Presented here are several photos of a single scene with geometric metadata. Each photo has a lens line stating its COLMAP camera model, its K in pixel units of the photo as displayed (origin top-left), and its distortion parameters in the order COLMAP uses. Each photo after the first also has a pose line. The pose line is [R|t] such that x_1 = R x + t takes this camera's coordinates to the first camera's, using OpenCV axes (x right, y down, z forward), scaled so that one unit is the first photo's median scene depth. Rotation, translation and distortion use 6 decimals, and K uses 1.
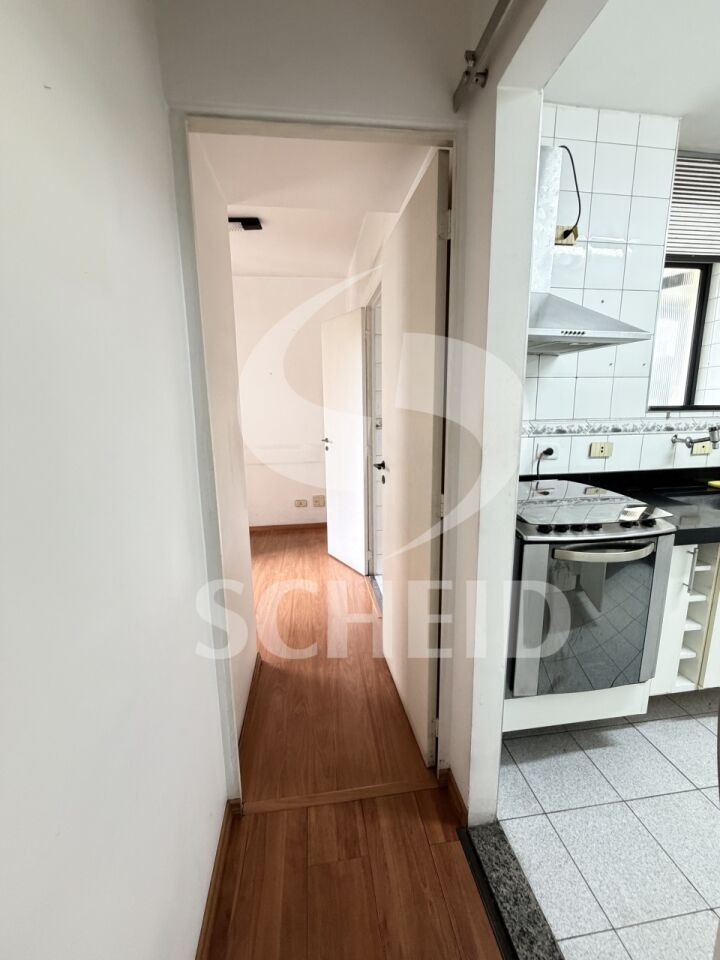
lens RADIAL K [[380.1, 0, 363.6], [0, 380.1, 479.6], [0, 0, 1]] dist [-0.000848, -0.000520]
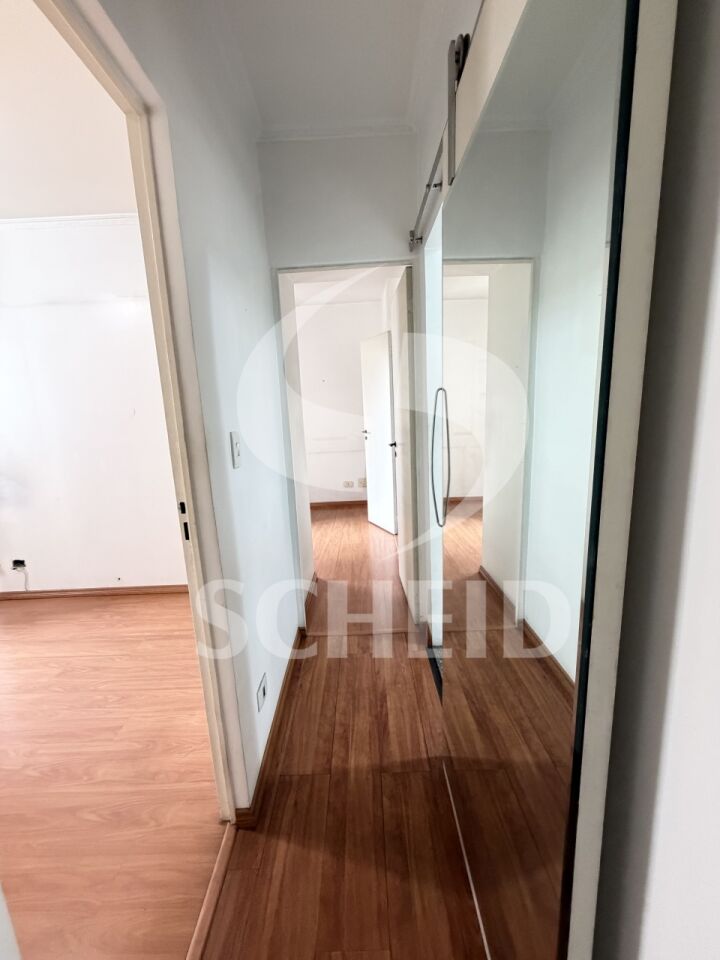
lens RADIAL K [[380.1, 0, 363.6], [0, 380.1, 479.6], [0, 0, 1]] dist [-0.000848, -0.000520]
pose [[0.989461, -0.007480, -0.144609, 0.084234], [0.008600, 0.999938, 0.007122, 0.051507], [0.144547, -0.008290, 0.989463, -0.290988]]
